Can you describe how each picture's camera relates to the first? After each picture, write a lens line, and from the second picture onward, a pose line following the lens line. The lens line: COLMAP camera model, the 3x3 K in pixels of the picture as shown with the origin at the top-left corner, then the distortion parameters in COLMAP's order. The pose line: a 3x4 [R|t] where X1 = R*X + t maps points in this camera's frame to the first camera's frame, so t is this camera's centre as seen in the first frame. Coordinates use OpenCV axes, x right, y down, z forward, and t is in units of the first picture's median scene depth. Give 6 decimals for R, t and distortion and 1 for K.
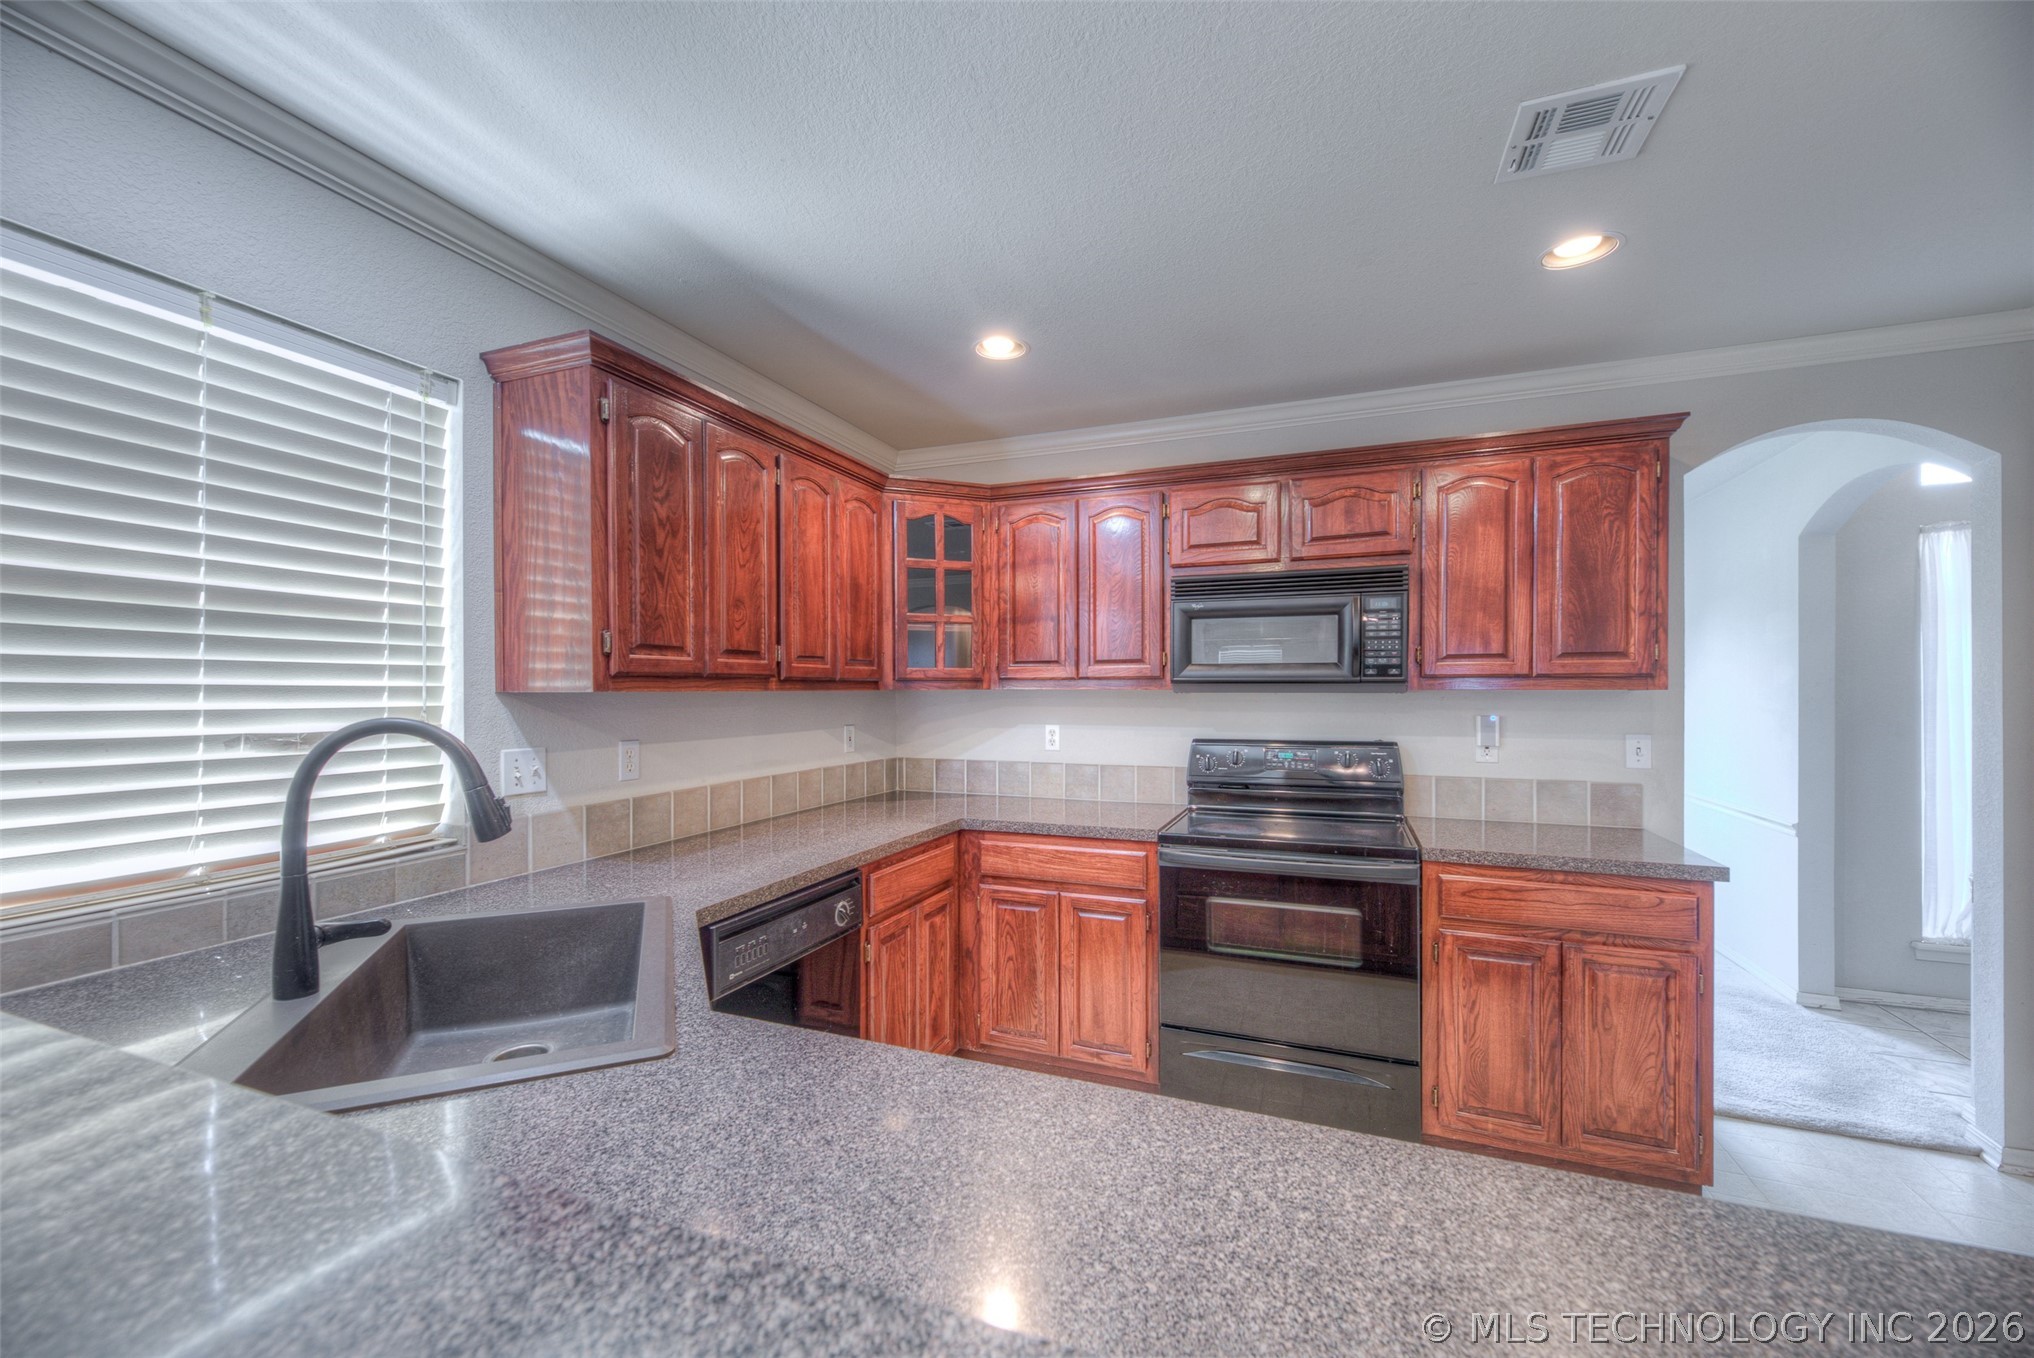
lens RADIAL K [[802.6, 0, 1006.3], [0, 802.6, 693.4], [0, 0, 1]] dist [0.012206, -0.003155]
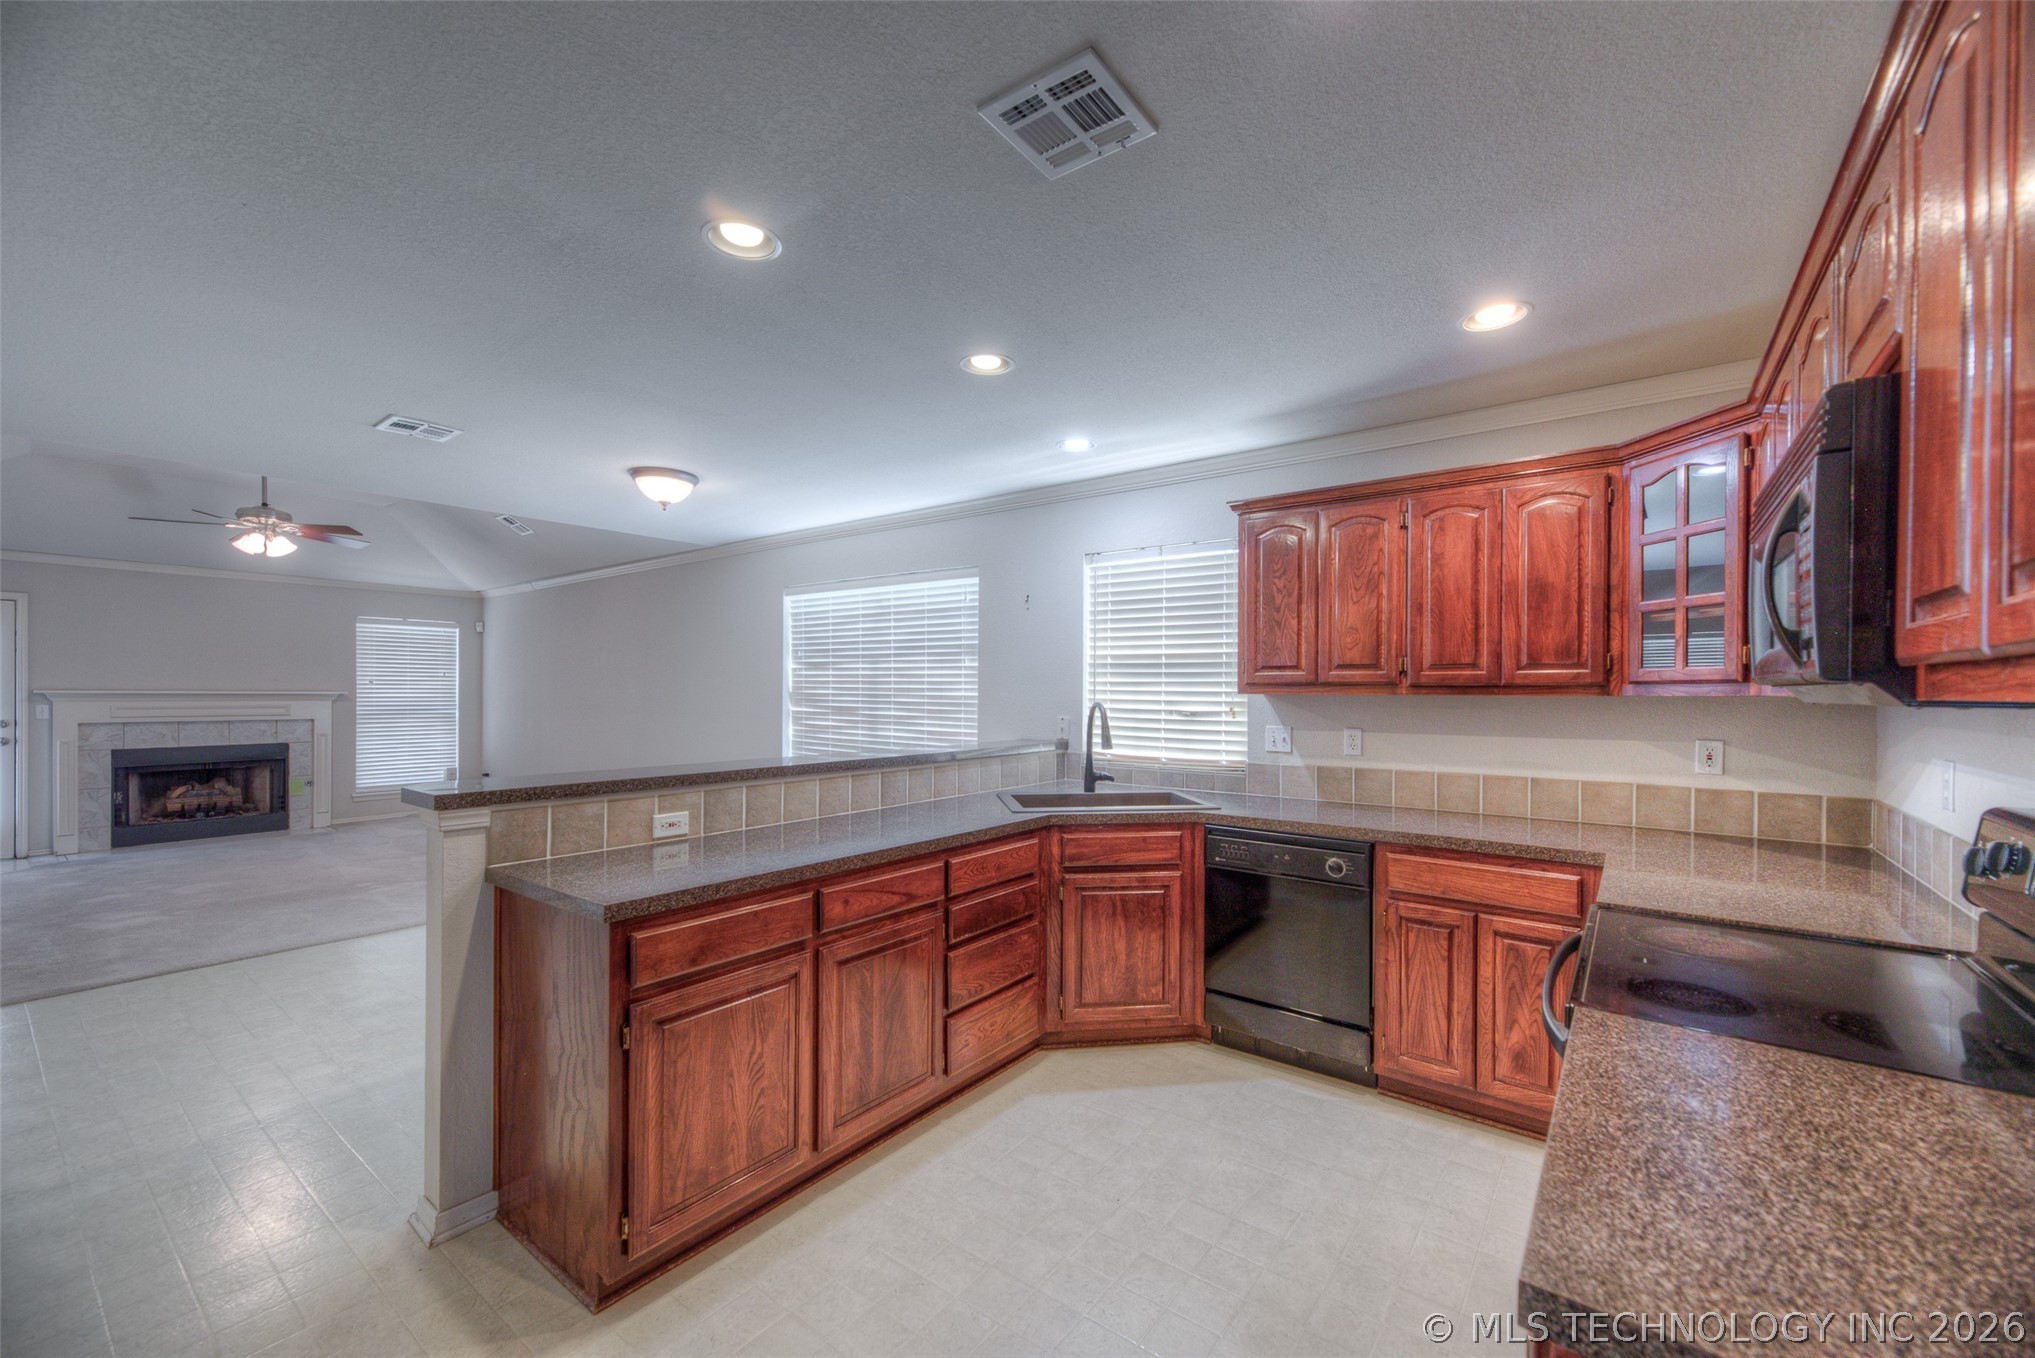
lens RADIAL K [[803.0, 0, 1021.9], [0, 803.0, 693.9], [0, 0, 1]] dist [0.012206, -0.003155]
pose [[-0.251820, 0.003627, -0.967767, 1.132151], [-0.009045, 0.999940, 0.006101, -0.007653], [0.967732, 0.010290, -0.251772, 0.808600]]
